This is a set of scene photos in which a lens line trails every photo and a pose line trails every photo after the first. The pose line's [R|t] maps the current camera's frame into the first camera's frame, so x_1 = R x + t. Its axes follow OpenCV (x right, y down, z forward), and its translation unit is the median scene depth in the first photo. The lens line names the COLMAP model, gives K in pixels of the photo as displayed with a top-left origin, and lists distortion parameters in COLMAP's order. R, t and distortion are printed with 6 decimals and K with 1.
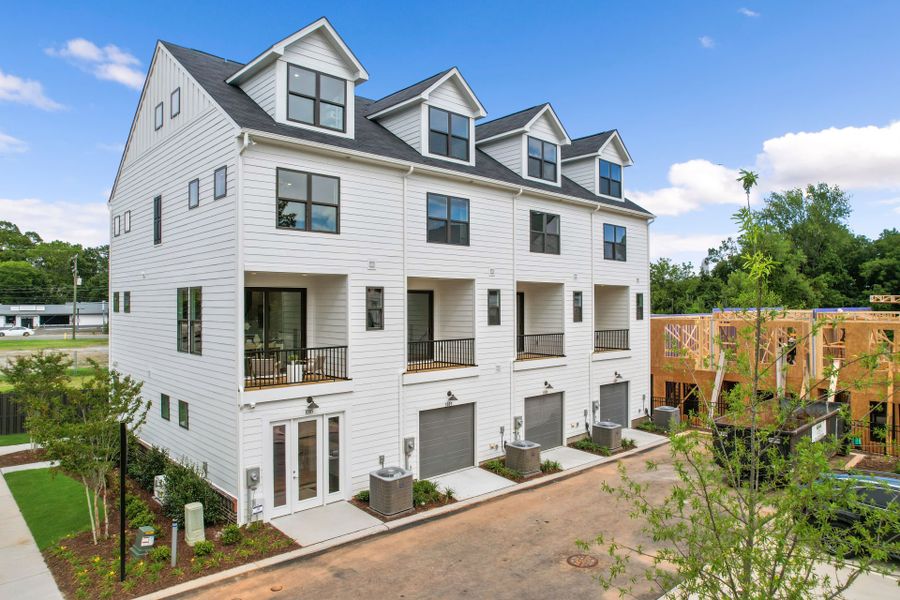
lens RADIAL K [[576.4, 0, 450.0], [0, 576.4, 300.0], [0, 0, 1]] dist [-0.078006, 0.067189]
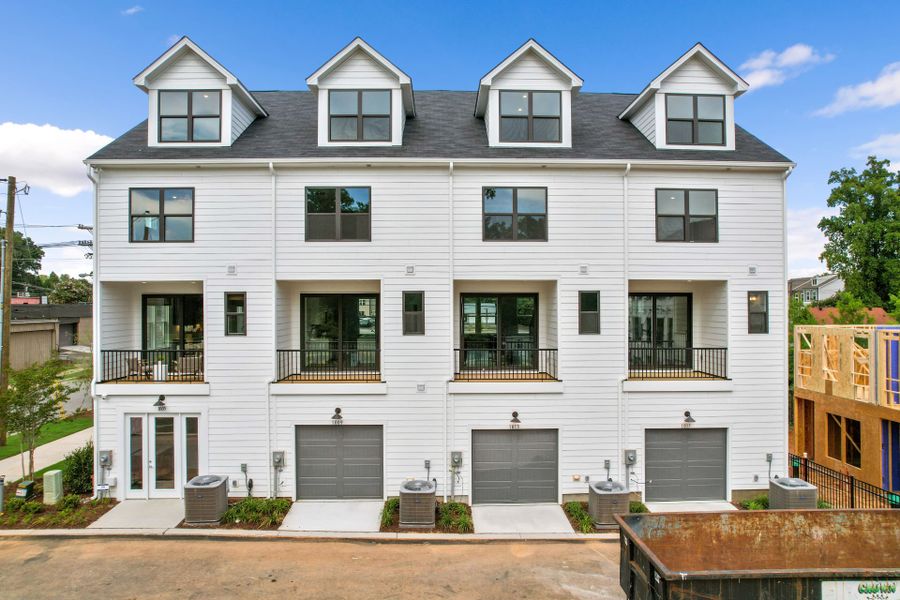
lens RADIAL K [[478.0, 0, 449.7], [0, 478.0, 309.8], [0, 0, 1]] dist [-0.037276, -0.000491]
pose [[0.747575, -0.000005, -0.664178, 0.507992], [0.007010, 0.999944, 0.007883, 0.002818], [0.664141, -0.010549, 0.747533, 0.471019]]
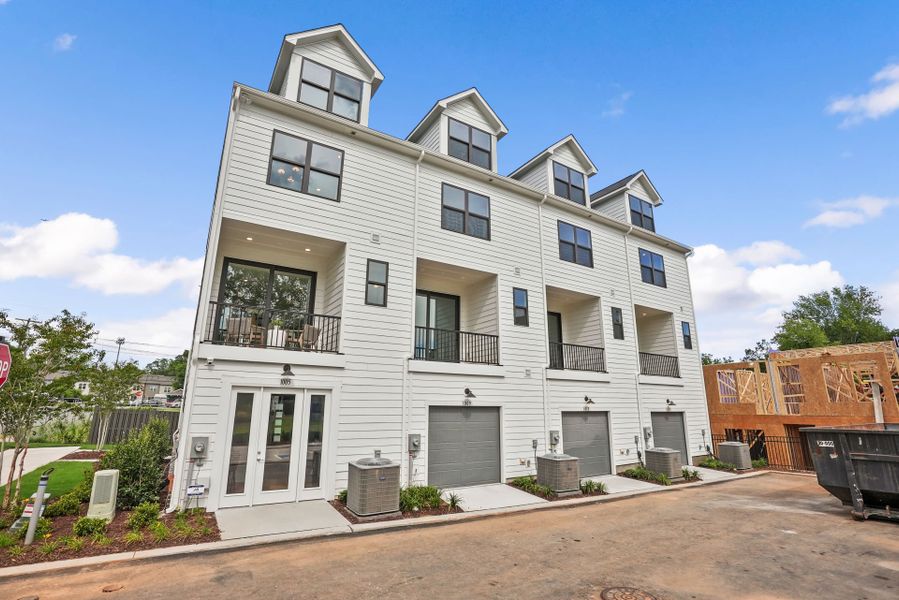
lens RADIAL K [[422.8, 0, 445.9], [0, 422.8, 299.9], [0, 0, 1]] dist [-0.063718, 0.028852]
pose [[0.980808, -0.037094, -0.191417, 0.079975], [-0.009406, 0.971591, -0.236479, 0.149631], [0.194751, 0.233741, 0.952595, 0.279766]]
